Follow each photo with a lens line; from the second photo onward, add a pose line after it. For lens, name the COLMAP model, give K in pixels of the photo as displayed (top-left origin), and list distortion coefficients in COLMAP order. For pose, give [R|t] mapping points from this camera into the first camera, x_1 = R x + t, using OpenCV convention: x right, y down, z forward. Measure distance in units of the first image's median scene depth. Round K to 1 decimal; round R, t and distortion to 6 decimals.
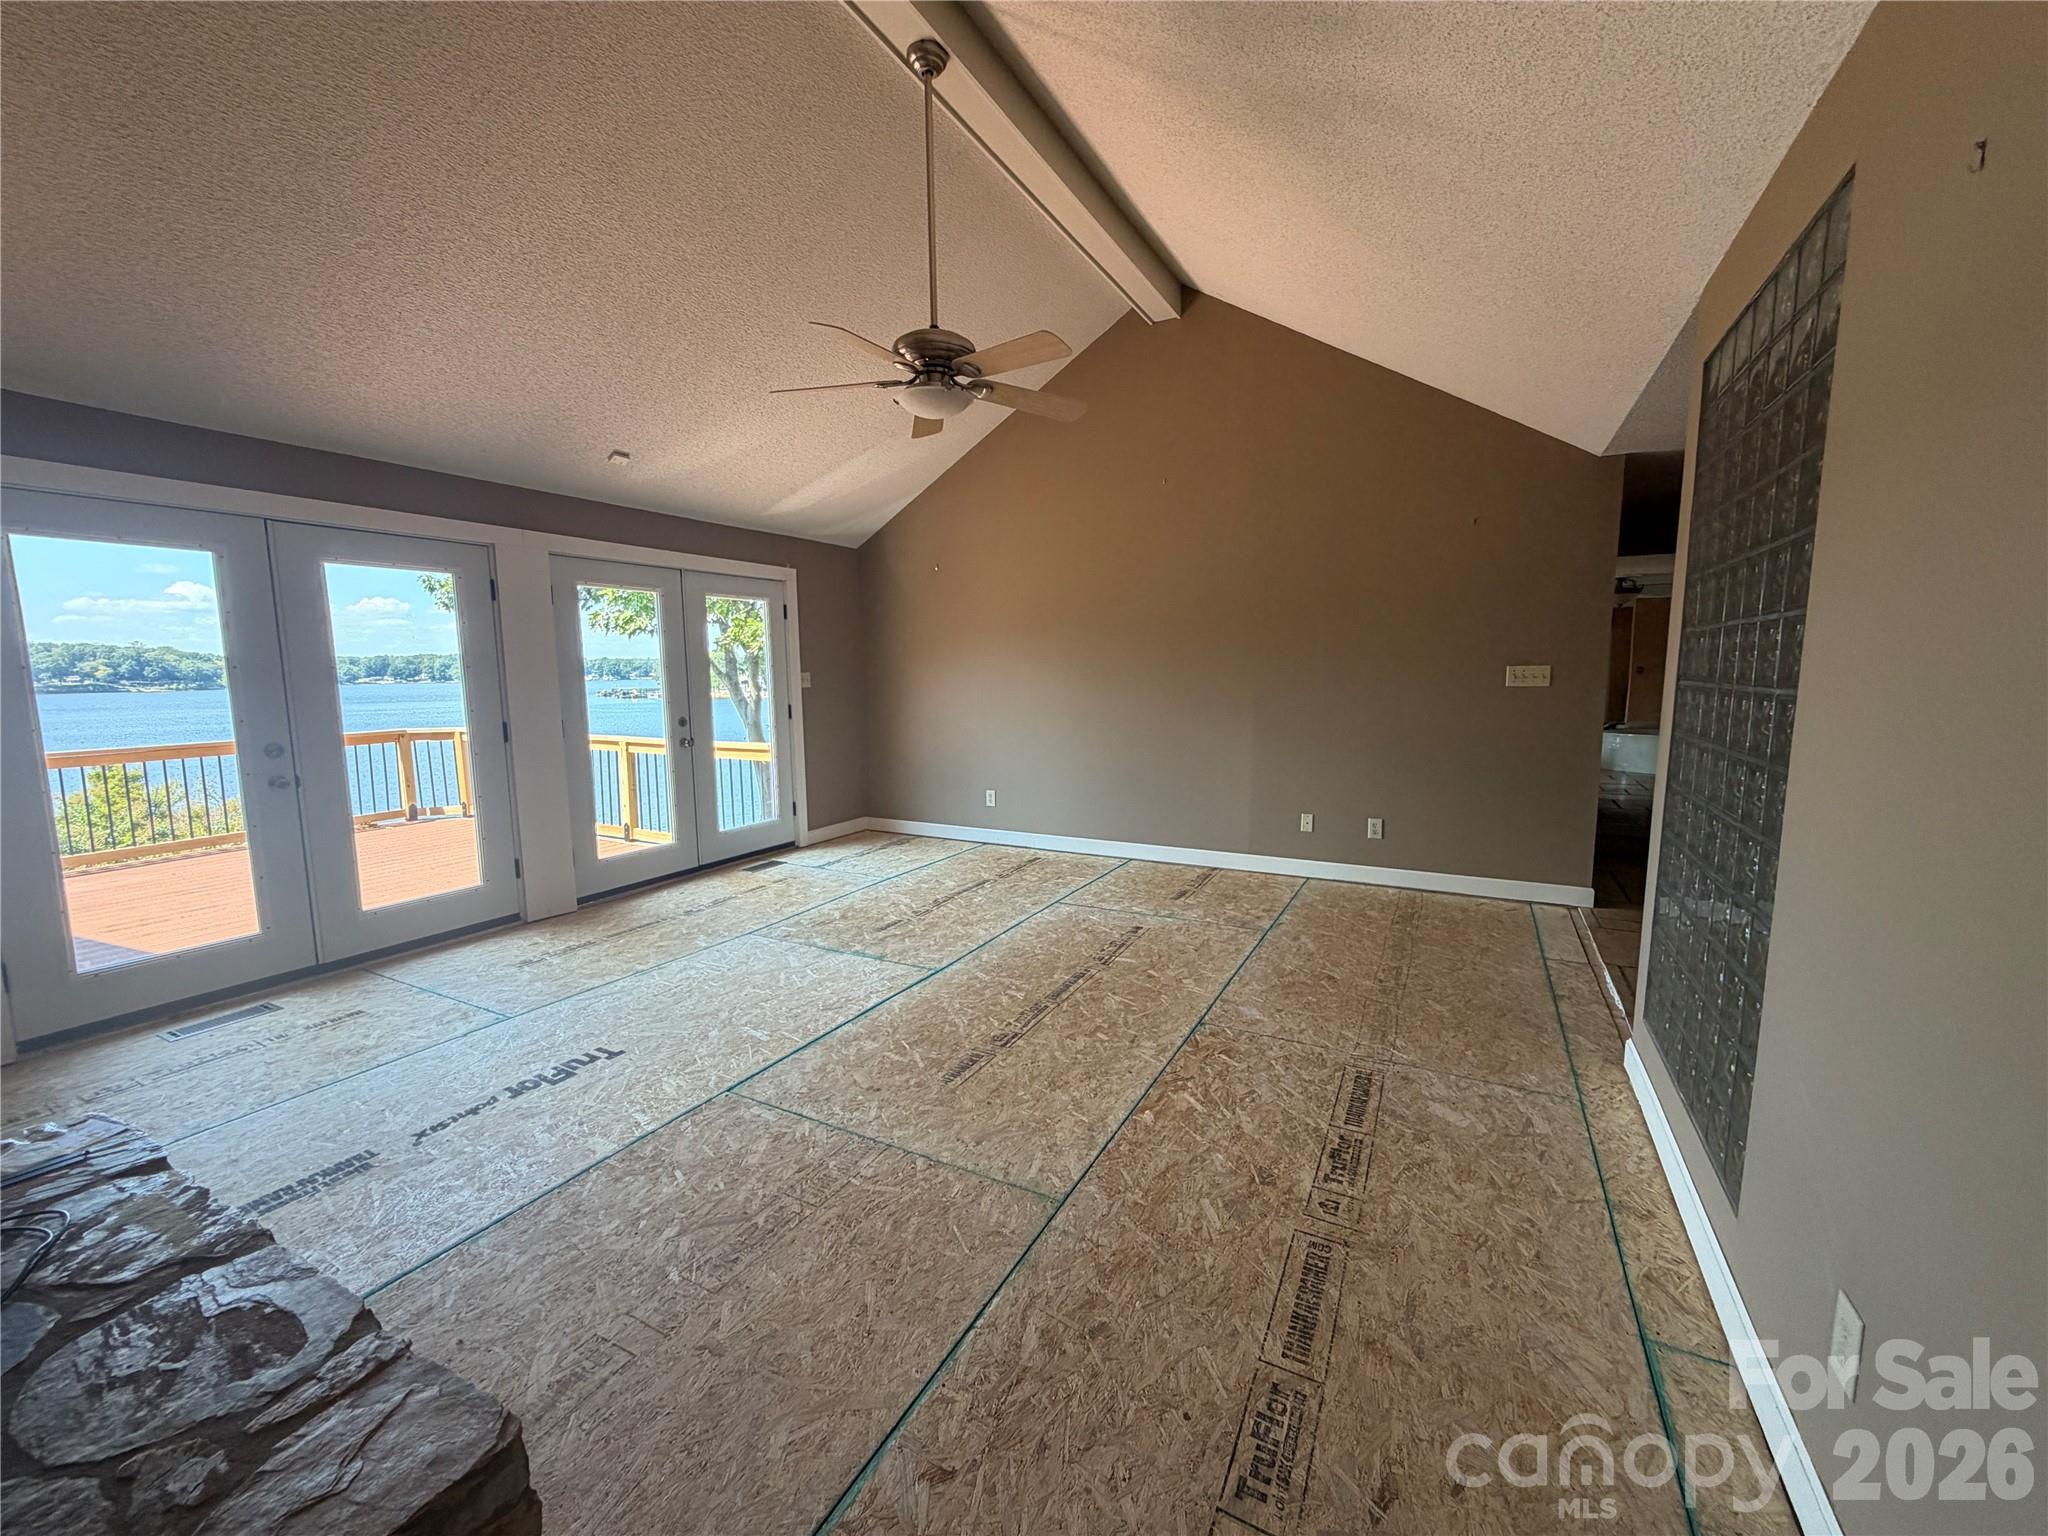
lens RADIAL K [[816.3, 0, 1022.8], [0, 816.3, 774.2], [0, 0, 1]] dist [0.002477, -0.000513]
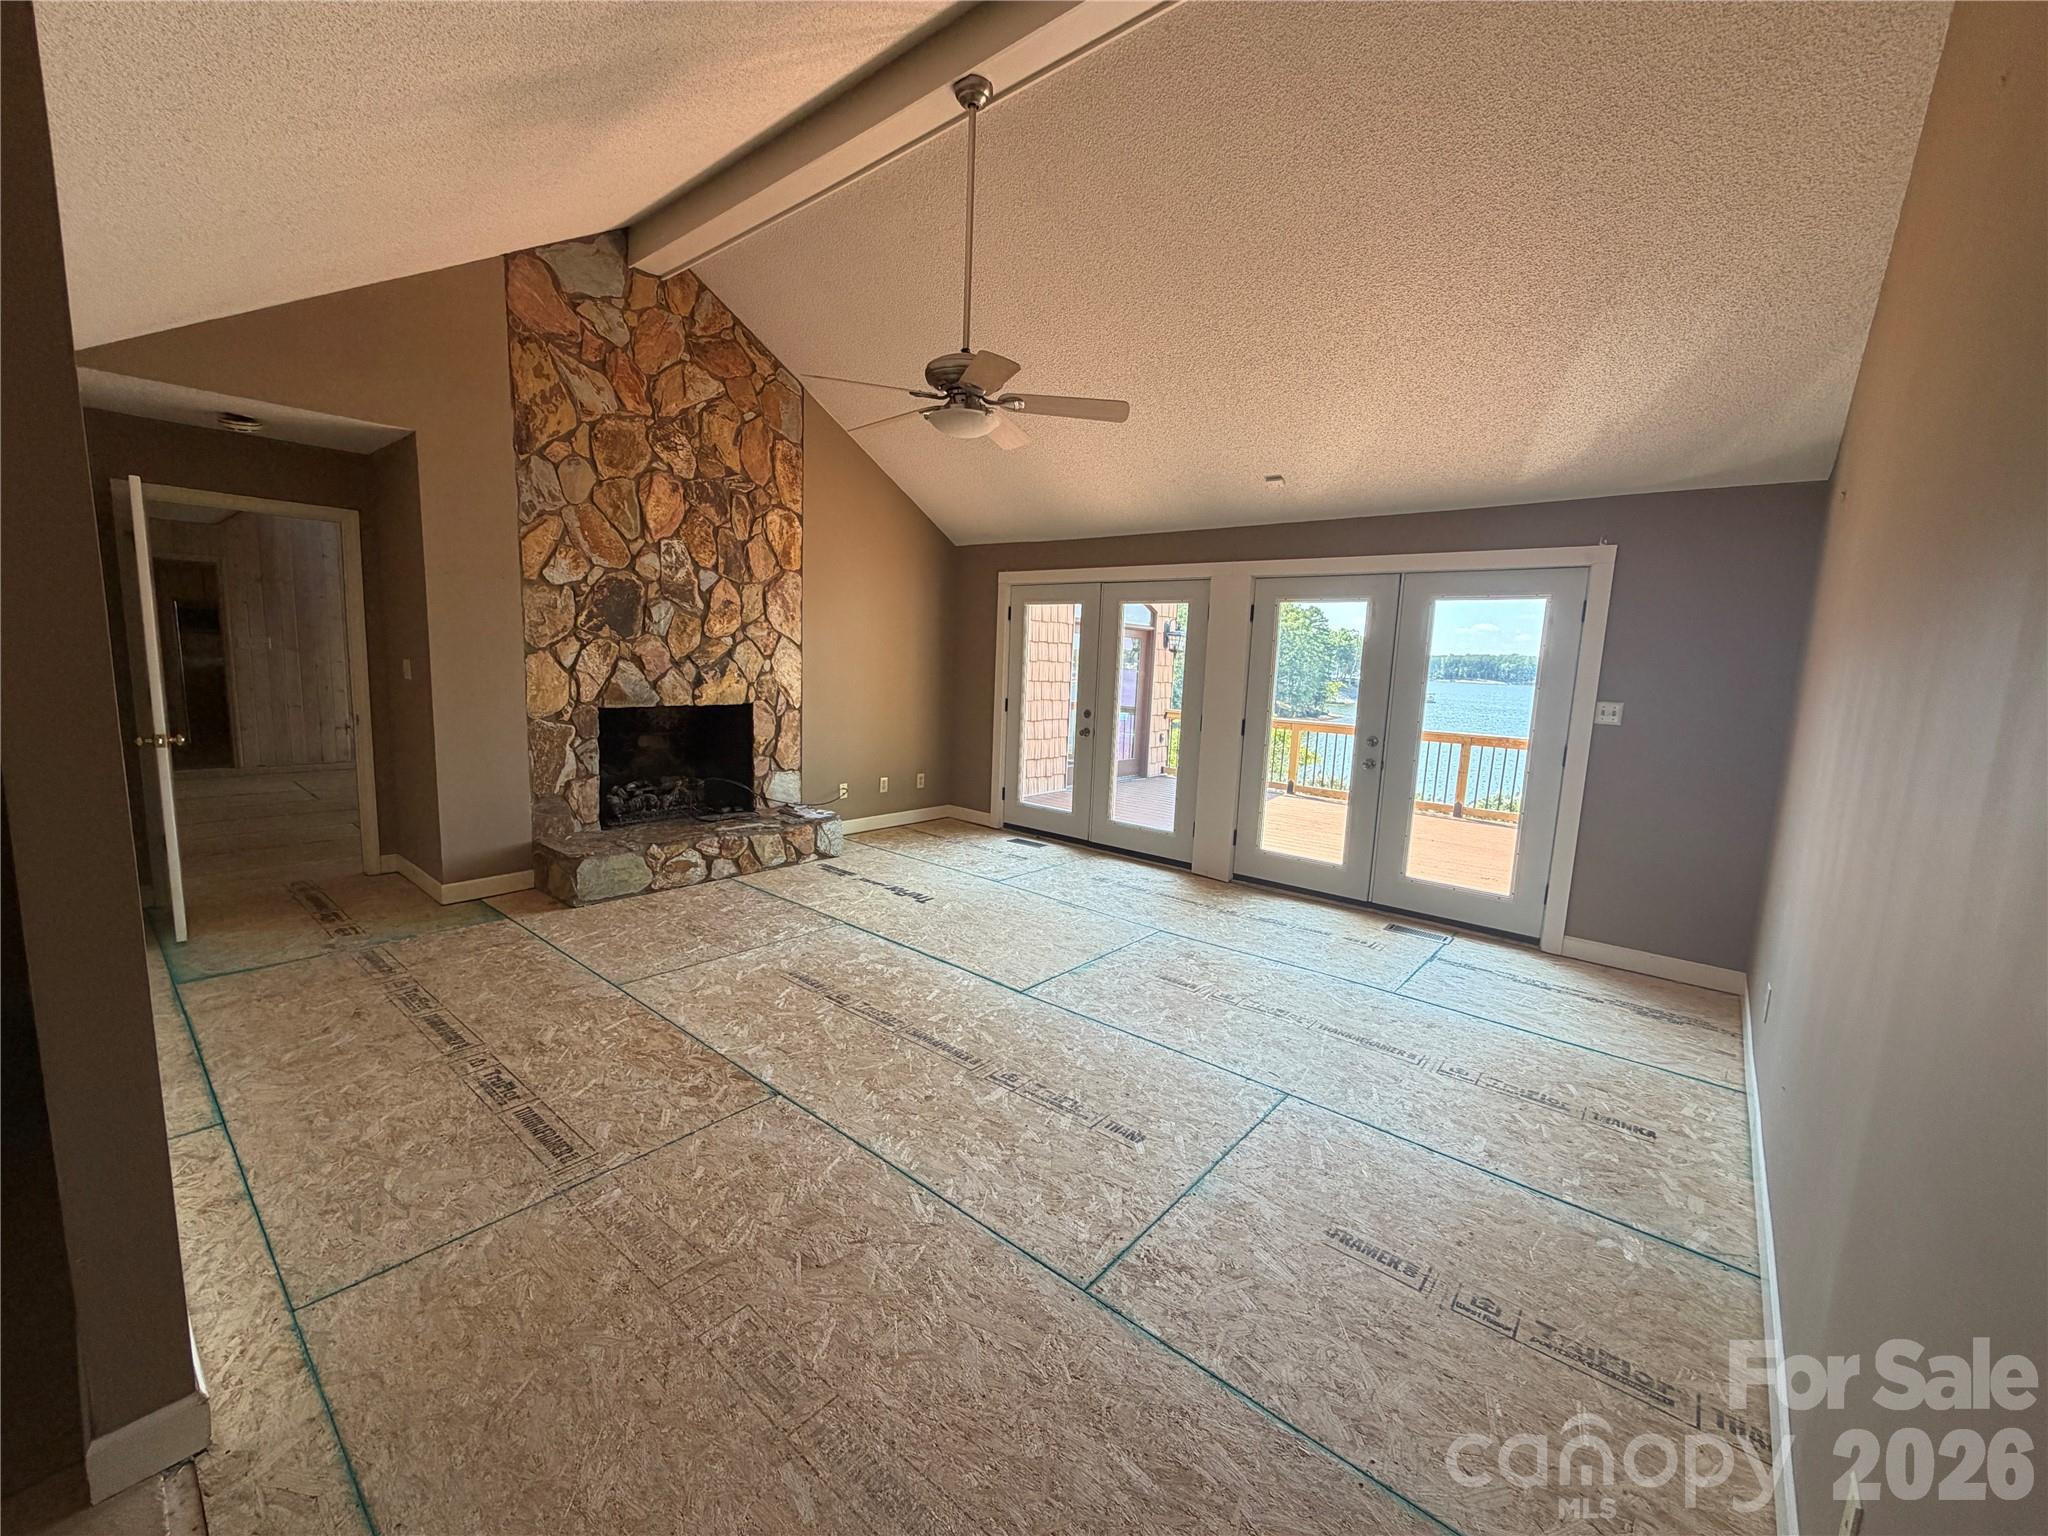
lens RADIAL K [[816.3, 0, 1012.0], [0, 816.3, 775.8], [0, 0, 1]] dist [0.002477, -0.000513]
pose [[-0.211133, 0.144561, -0.966708, 0.629121], [-0.161939, 0.970162, 0.180446, -0.142283], [0.963949, 0.194646, -0.181423, 0.882340]]
